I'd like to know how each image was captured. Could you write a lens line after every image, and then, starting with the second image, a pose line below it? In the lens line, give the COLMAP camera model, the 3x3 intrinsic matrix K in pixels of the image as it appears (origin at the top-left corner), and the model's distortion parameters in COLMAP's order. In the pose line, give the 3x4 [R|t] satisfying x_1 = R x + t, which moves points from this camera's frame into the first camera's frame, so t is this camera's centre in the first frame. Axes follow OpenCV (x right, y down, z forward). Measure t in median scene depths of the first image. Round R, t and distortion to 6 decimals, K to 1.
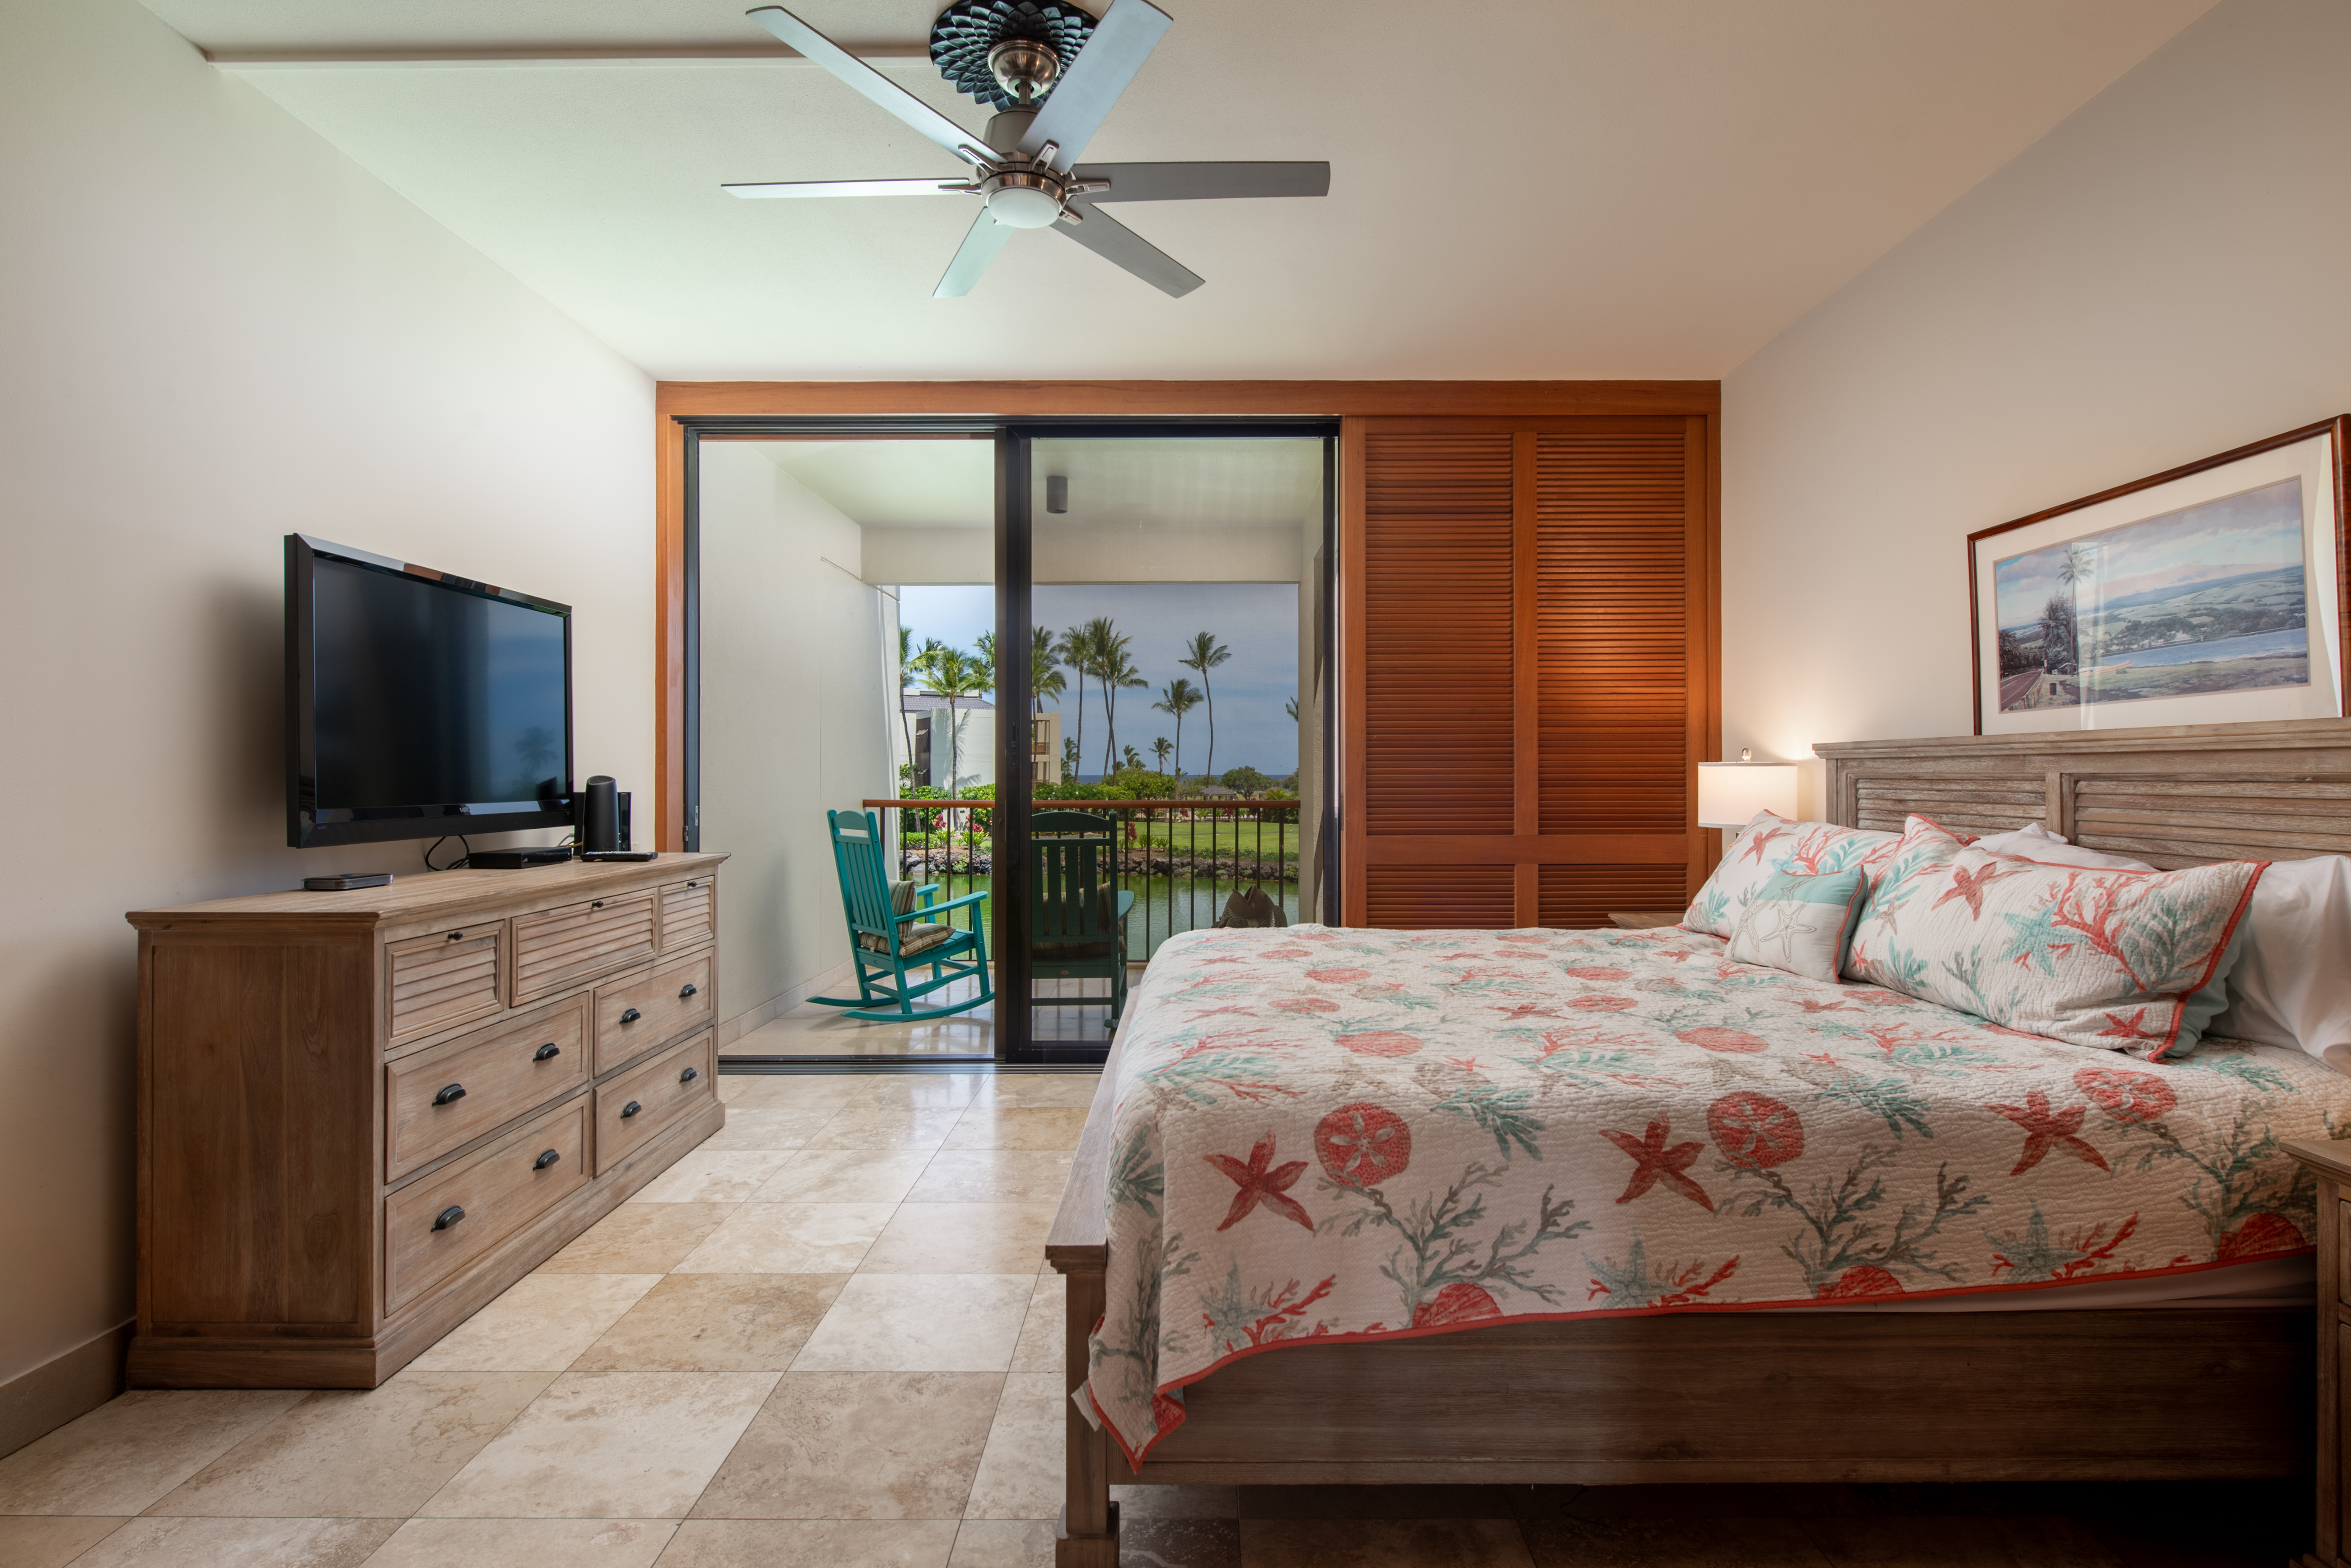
lens RADIAL K [[1144.3, 0, 1176.1], [0, 1144.3, 781.0], [0, 0, 1]] dist [-0.000820, -0.000242]
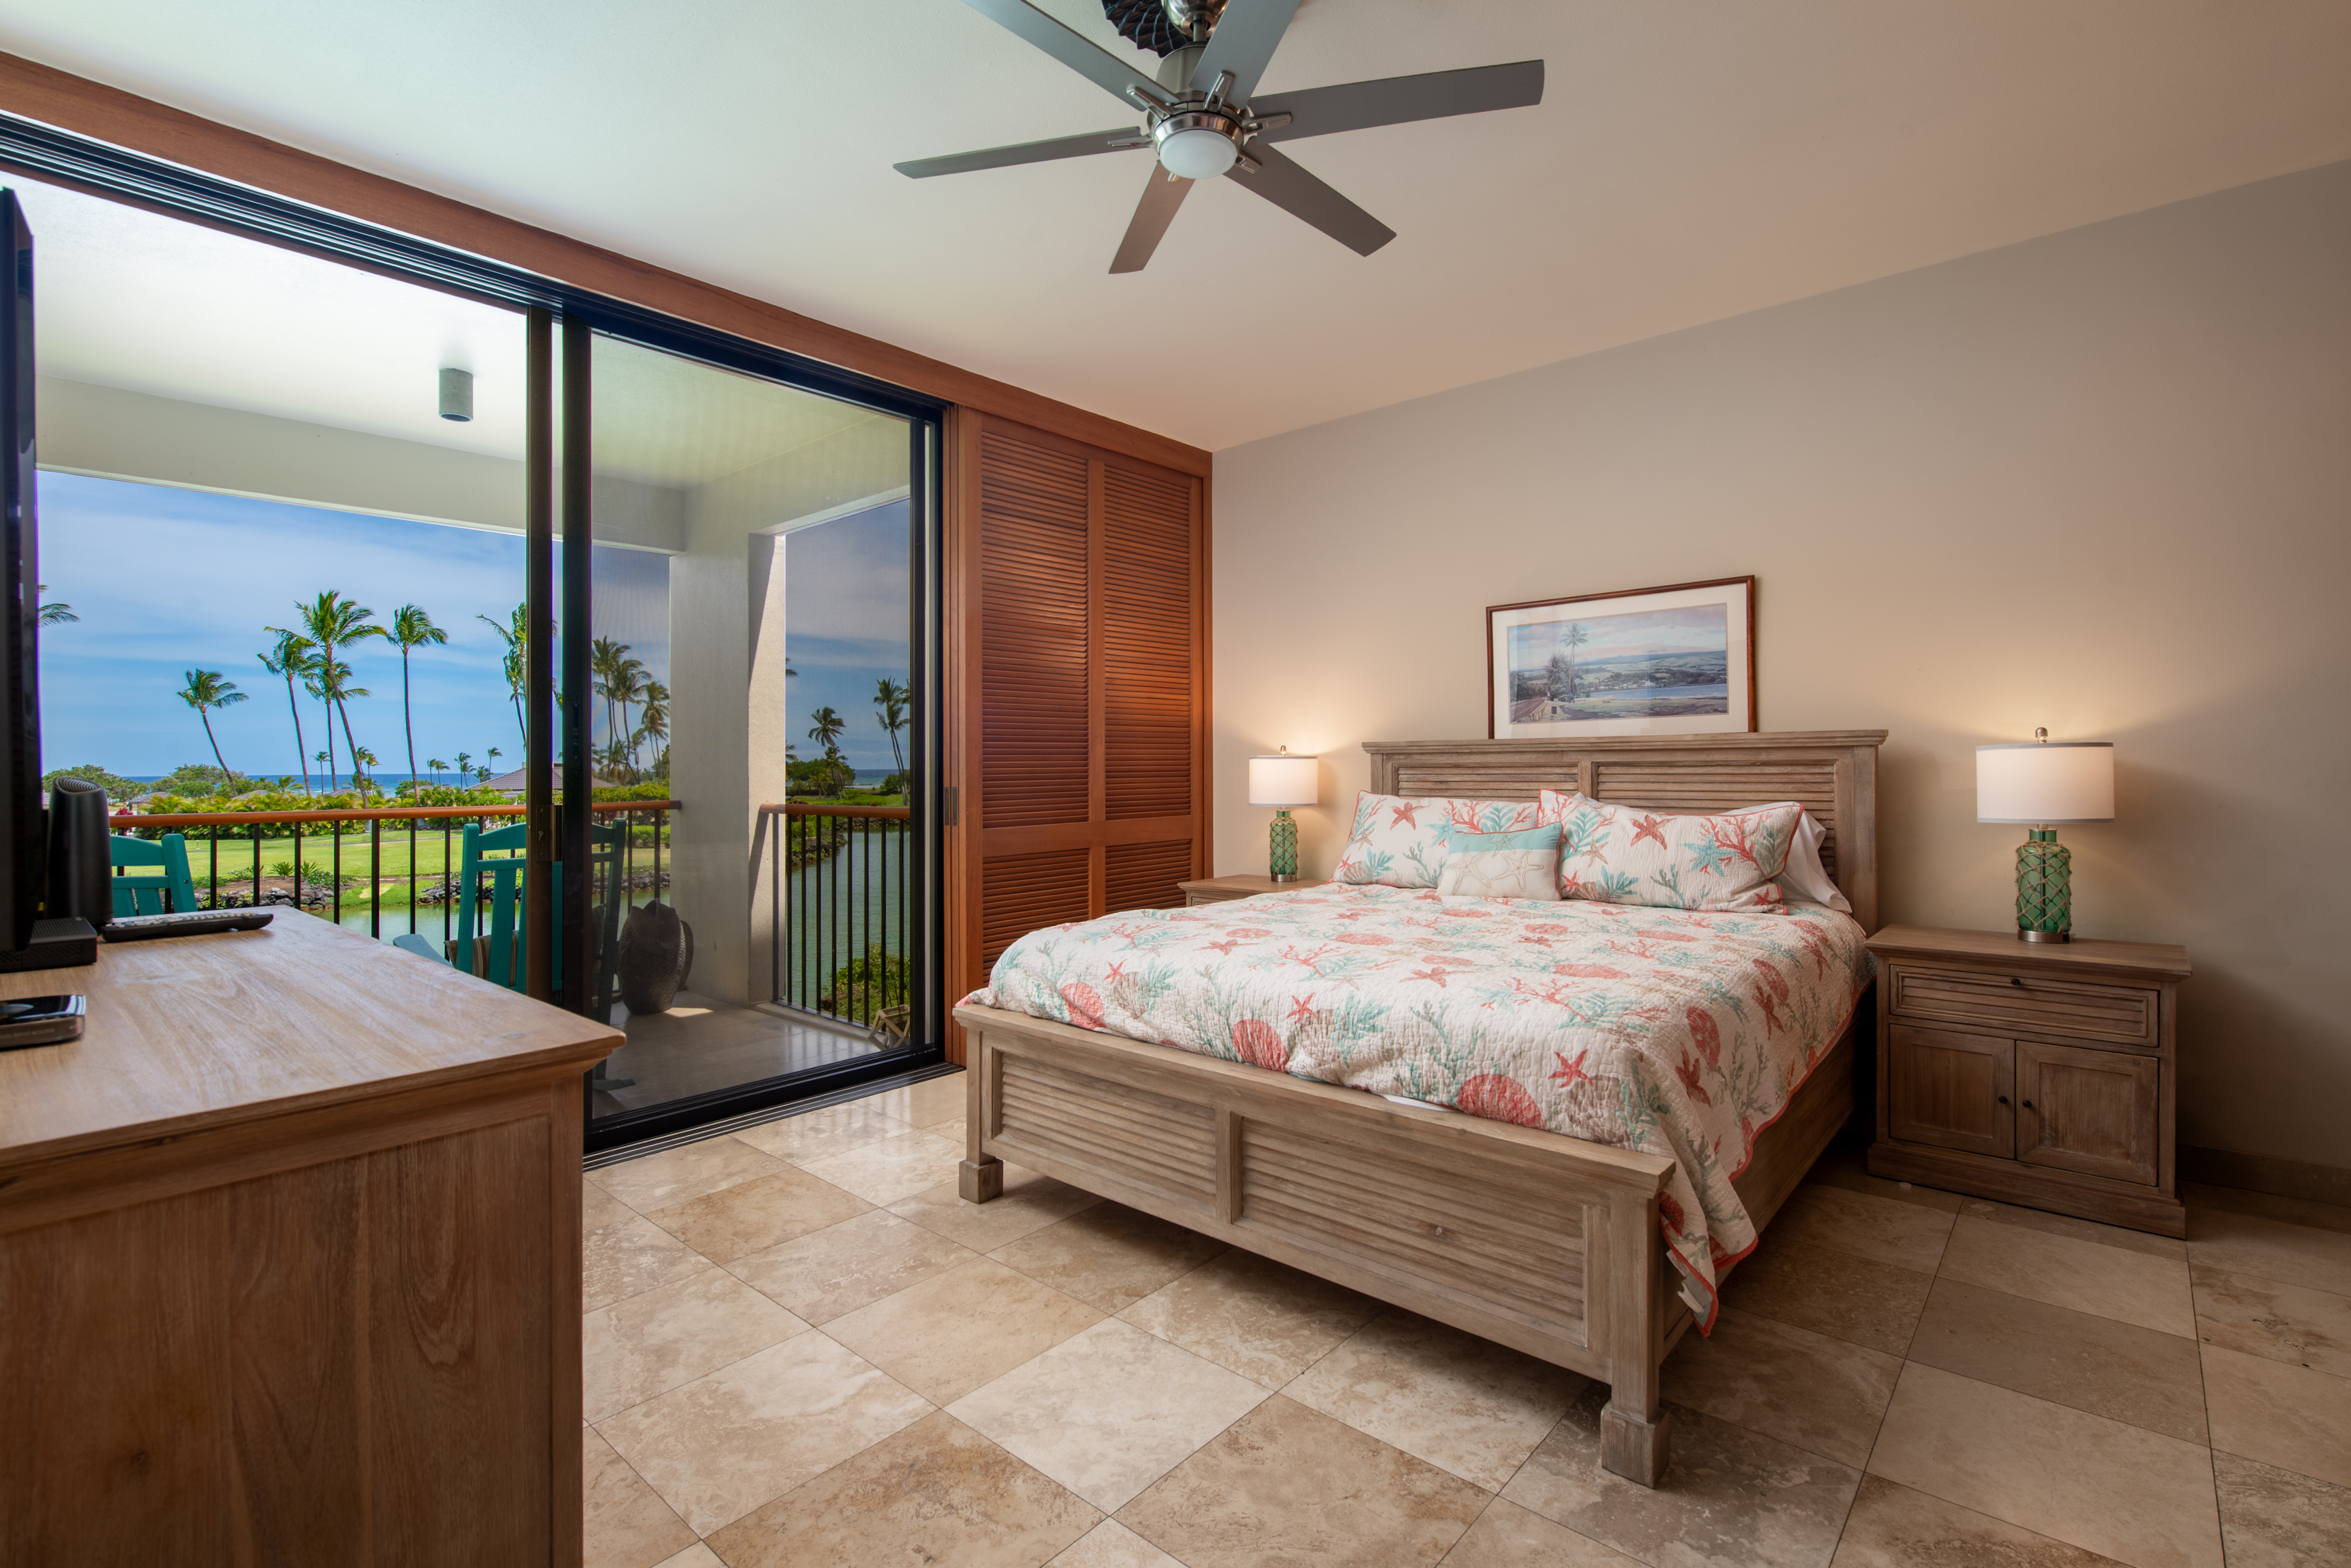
lens RADIAL K [[1096.2, 0, 1175.5], [0, 1096.2, 784.0], [0, 0, 1]] dist [-0.000426, -0.000714]
pose [[0.643961, -0.017280, 0.764863, -0.827590], [0.013331, 0.999847, 0.011365, -0.000475], [-0.764942, 0.002878, 0.644093, 0.441838]]
